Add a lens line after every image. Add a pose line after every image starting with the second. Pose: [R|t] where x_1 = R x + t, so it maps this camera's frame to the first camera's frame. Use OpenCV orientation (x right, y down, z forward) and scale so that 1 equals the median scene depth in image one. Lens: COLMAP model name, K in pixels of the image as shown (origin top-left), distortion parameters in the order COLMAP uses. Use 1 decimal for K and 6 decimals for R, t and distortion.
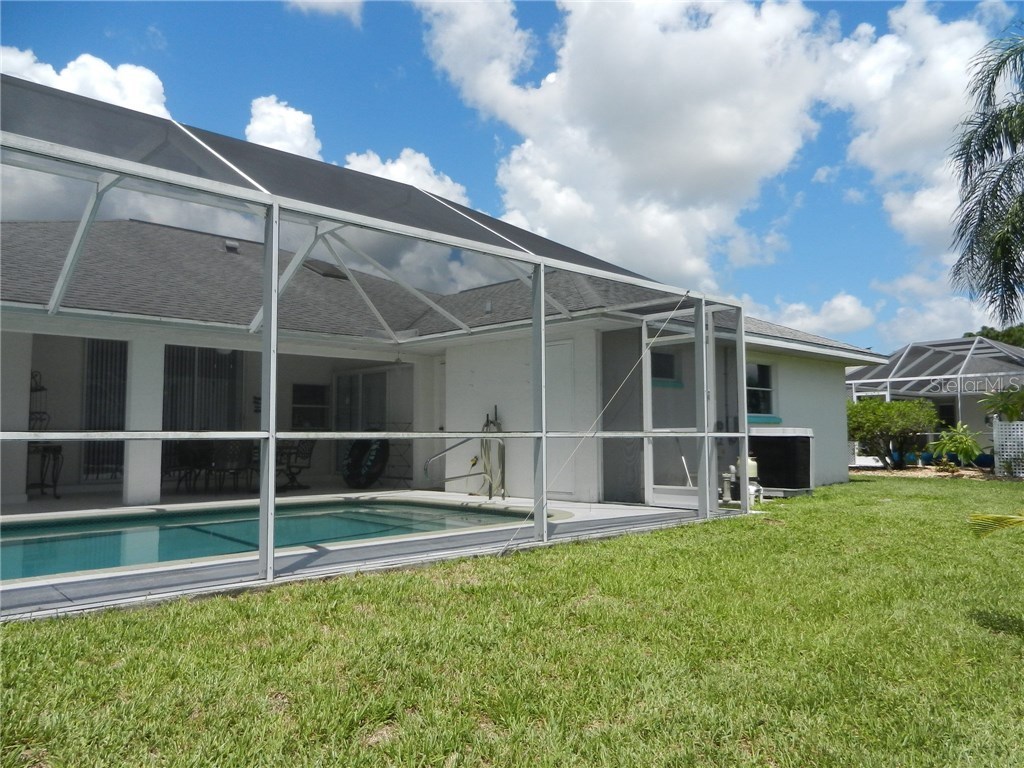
lens RADIAL K [[744.9, 0, 510.6], [0, 744.9, 381.8], [0, 0, 1]] dist [-0.000225, 0.002762]
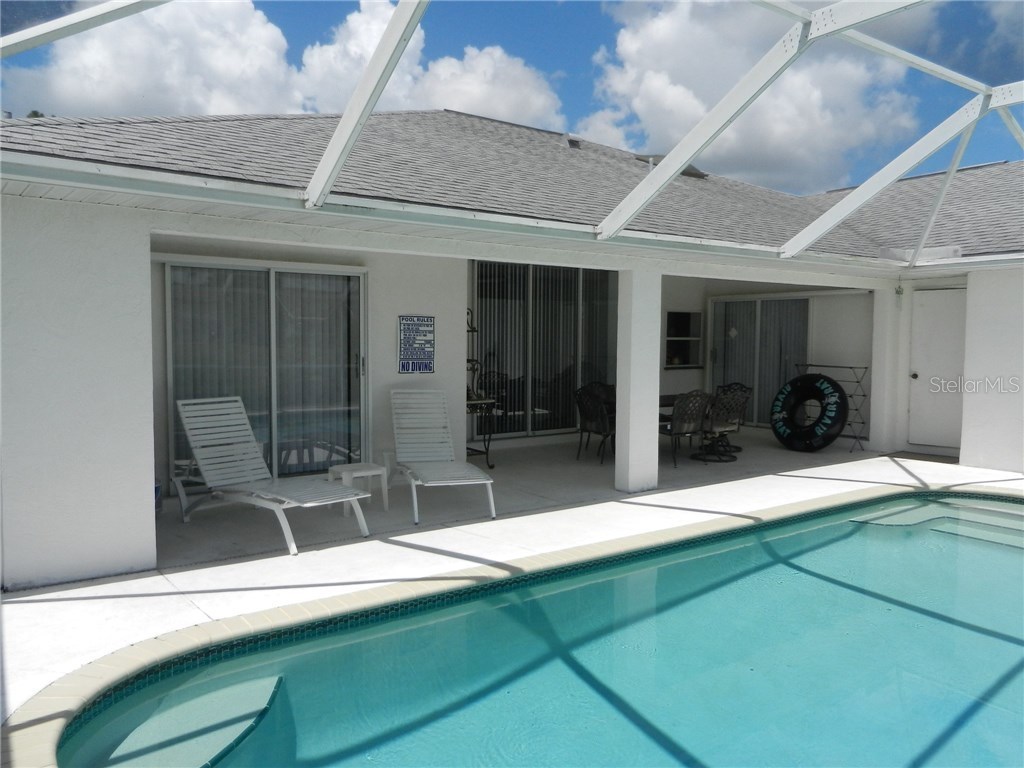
lens RADIAL K [[744.9, 0, 513.9], [0, 744.9, 384.1], [0, 0, 1]] dist [-0.000225, 0.002762]
pose [[0.992345, 0.014959, -0.122584, -0.420070], [0.002029, 0.990527, 0.137305, -0.036036], [0.123477, -0.136503, 0.982914, 0.201549]]
